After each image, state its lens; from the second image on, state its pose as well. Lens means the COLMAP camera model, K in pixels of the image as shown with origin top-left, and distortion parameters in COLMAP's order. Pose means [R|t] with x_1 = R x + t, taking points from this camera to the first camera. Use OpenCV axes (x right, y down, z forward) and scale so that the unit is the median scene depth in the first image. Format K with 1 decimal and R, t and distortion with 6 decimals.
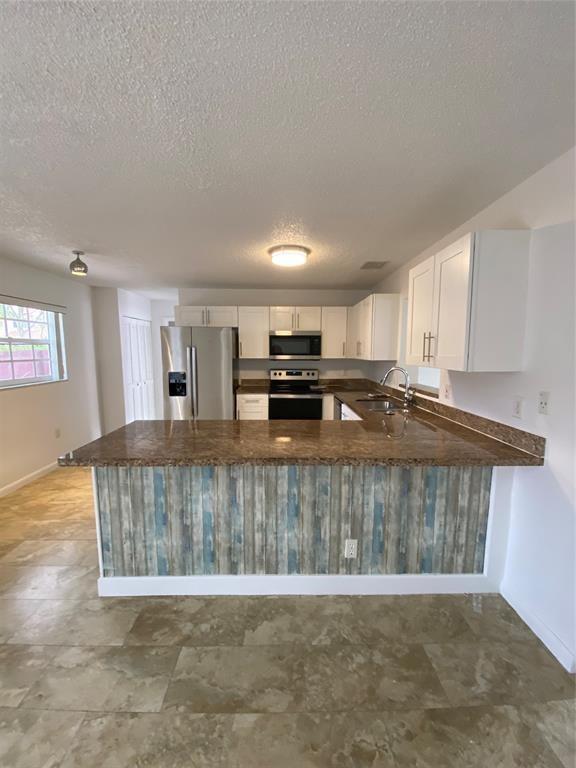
lens RADIAL K [[318.9, 0, 291.0], [0, 318.9, 386.9], [0, 0, 1]] dist [-0.011655, -0.001787]
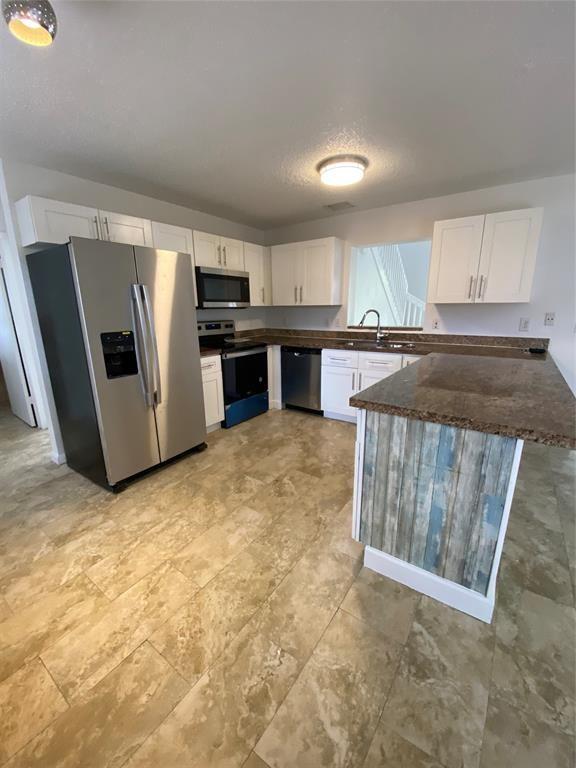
lens RADIAL K [[318.9, 0, 291.0], [0, 318.9, 386.3], [0, 0, 1]] dist [-0.011655, -0.001787]
pose [[0.589439, -0.206143, 0.781068, -0.577226], [0.106592, 0.978285, 0.177753, -0.018795], [-0.800750, -0.021519, 0.598613, 0.410642]]
